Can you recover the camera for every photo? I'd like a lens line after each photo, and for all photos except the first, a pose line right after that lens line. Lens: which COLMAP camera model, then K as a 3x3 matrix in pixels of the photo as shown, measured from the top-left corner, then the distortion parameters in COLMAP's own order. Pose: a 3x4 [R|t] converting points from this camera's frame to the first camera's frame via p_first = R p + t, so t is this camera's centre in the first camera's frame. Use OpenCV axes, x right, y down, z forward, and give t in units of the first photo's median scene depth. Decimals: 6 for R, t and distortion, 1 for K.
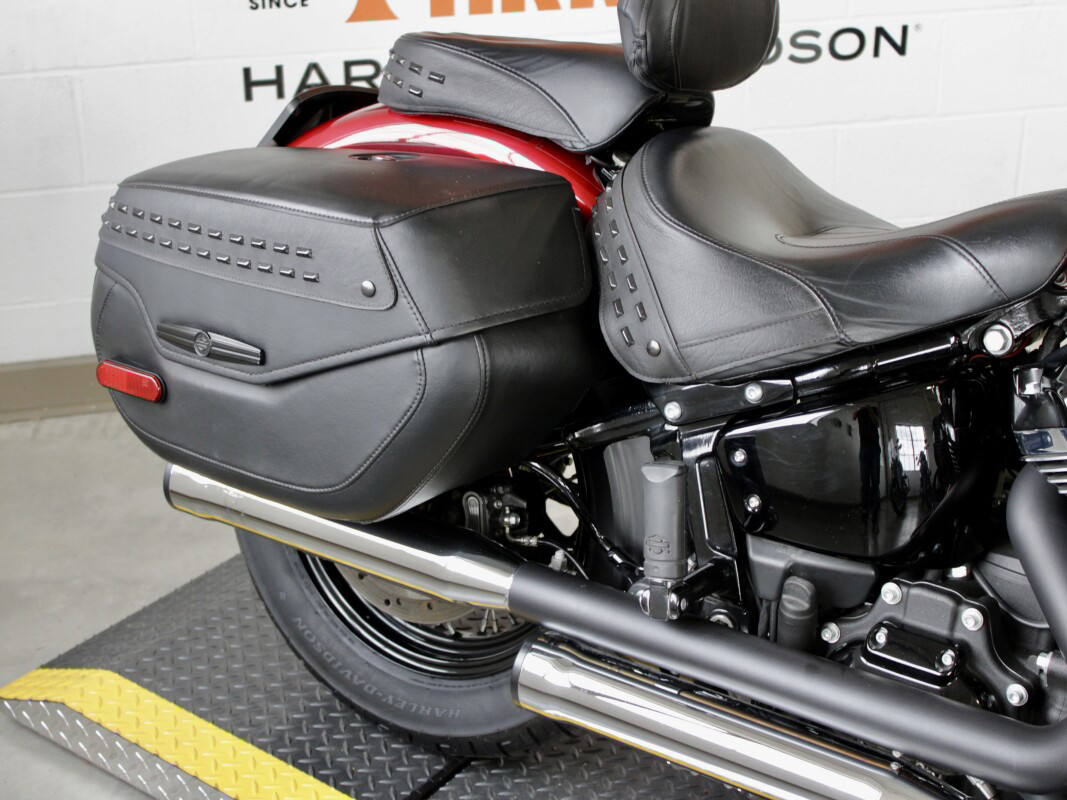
lens RADIAL K [[1975.3, 0, 533.5], [0, 1975.3, 400.0], [0, 0, 1]] dist [0.009667, 0.233719]
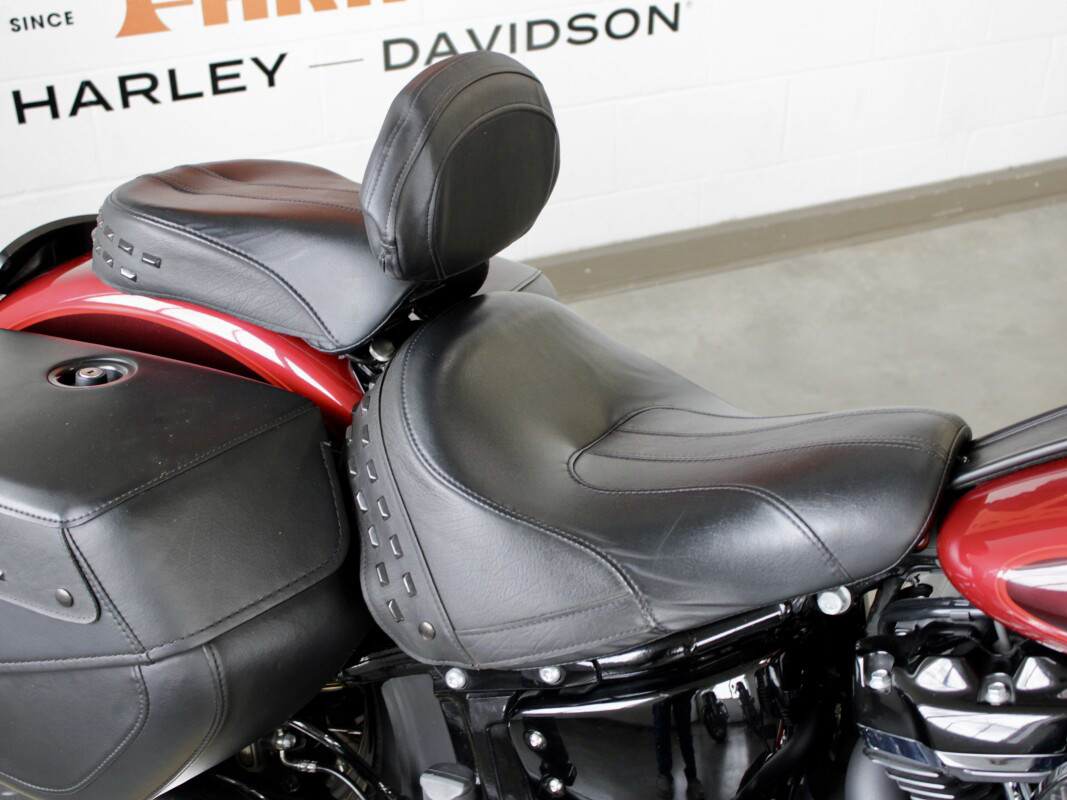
lens RADIAL K [[1461.4, 0, 533.5], [0, 1461.4, 400.0], [0, 0, 1]] dist [-0.075103, 0.142779]
pose [[0.993703, -0.061535, 0.093639, 0.051968], [0.043723, 0.982401, 0.181595, -0.221434], [-0.103165, -0.176357, 0.978905, 0.401429]]
